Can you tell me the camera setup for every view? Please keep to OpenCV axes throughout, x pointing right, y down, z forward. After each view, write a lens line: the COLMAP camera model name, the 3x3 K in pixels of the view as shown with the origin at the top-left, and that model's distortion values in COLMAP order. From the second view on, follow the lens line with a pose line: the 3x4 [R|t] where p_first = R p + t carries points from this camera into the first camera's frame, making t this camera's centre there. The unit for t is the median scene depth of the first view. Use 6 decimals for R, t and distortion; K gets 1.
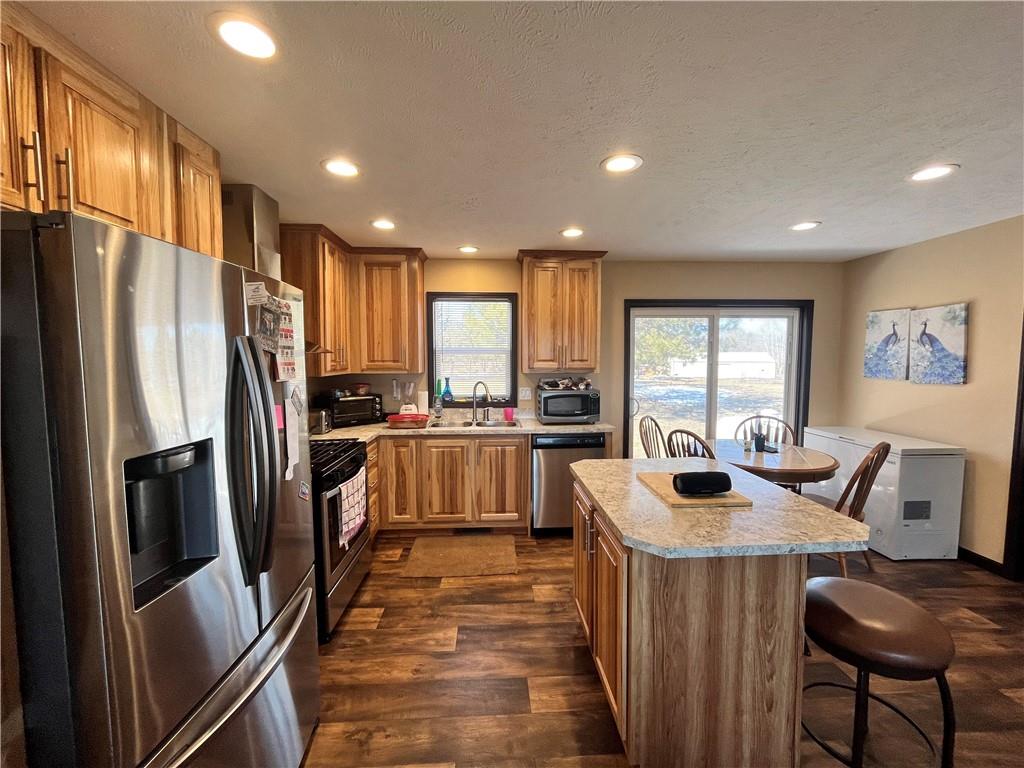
lens RADIAL K [[415.2, 0, 514.9], [0, 415.2, 382.7], [0, 0, 1]] dist [-0.002677, 0.000074]
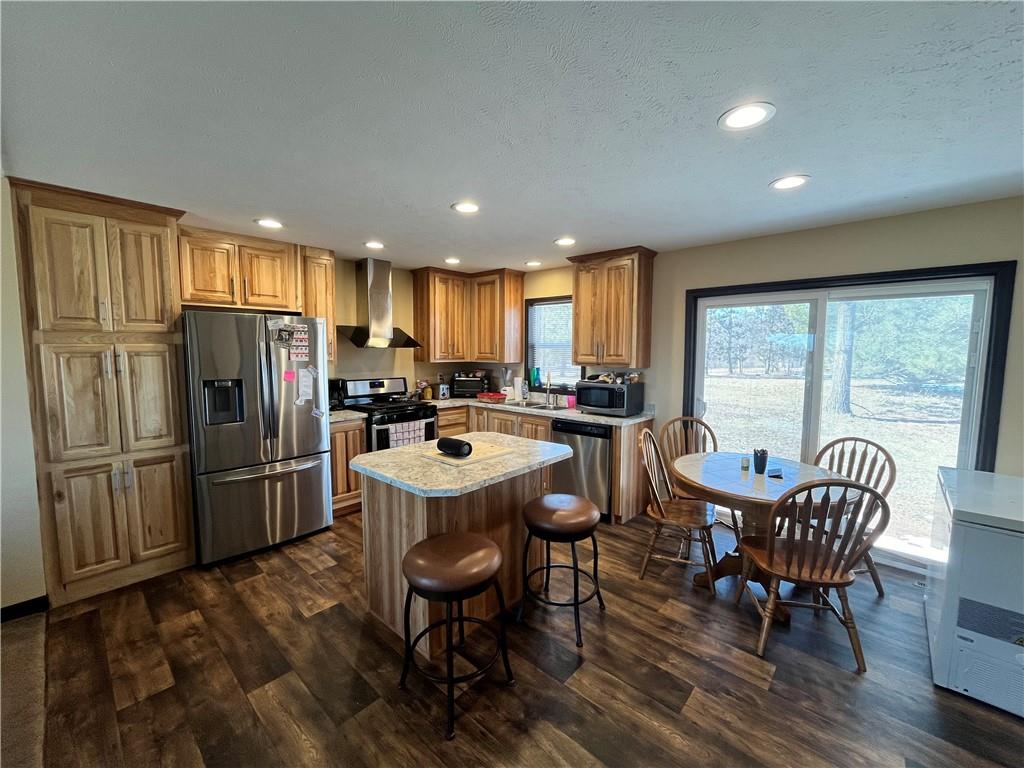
lens RADIAL K [[415.2, 0, 512.8], [0, 415.2, 383.9], [0, 0, 1]] dist [-0.002677, 0.000074]
pose [[0.704208, 0.066394, -0.706882, 0.725472], [-0.051928, 0.997768, 0.041984, -0.012934], [0.708092, 0.007142, 0.706084, 0.088767]]
